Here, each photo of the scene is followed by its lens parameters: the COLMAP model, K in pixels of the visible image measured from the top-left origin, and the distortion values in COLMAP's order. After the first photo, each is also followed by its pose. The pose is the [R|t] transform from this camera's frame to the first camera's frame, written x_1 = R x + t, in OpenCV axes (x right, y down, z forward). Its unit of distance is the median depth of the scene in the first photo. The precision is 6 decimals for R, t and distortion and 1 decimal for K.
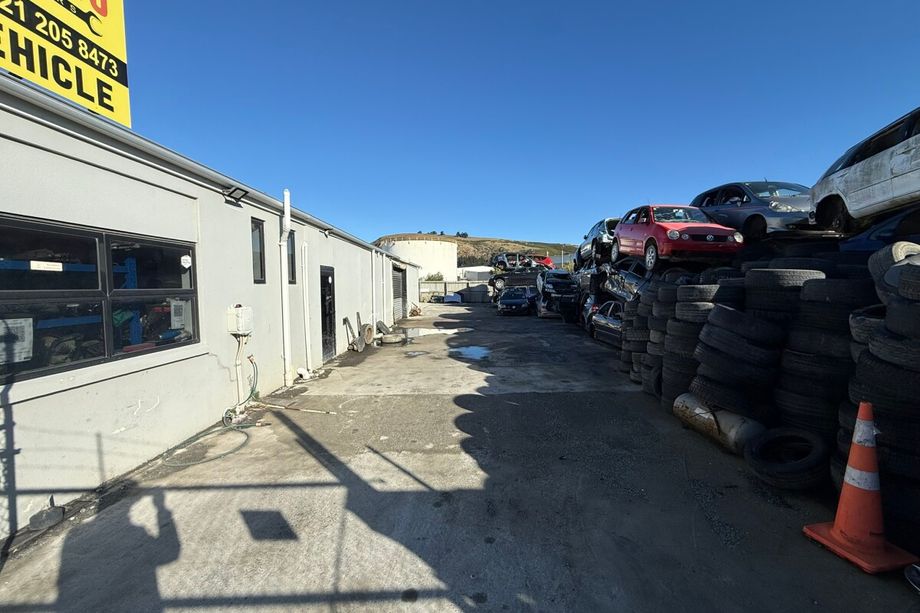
lens RADIAL K [[362.2, 0, 458.9], [0, 362.2, 305.3], [0, 0, 1]] dist [0.002040, 0.000494]
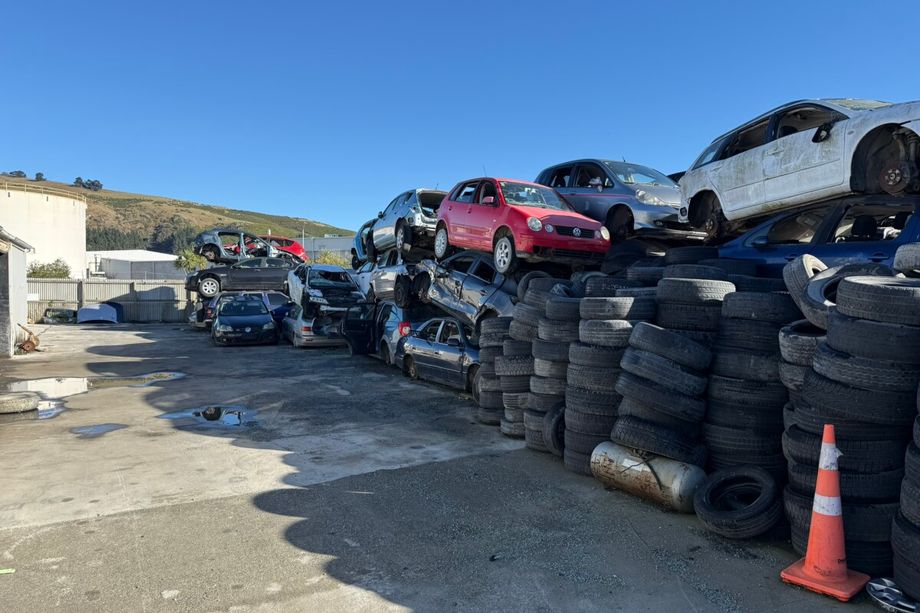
lens RADIAL K [[637.4, 0, 450.5], [0, 637.4, 305.6], [0, 0, 1]] dist [0.070031, -0.079375]
pose [[0.867923, -0.000152, 0.496698, -0.237388], [0.015104, 0.999546, -0.026087, -0.006889], [-0.496468, 0.030144, 0.867531, 0.003370]]
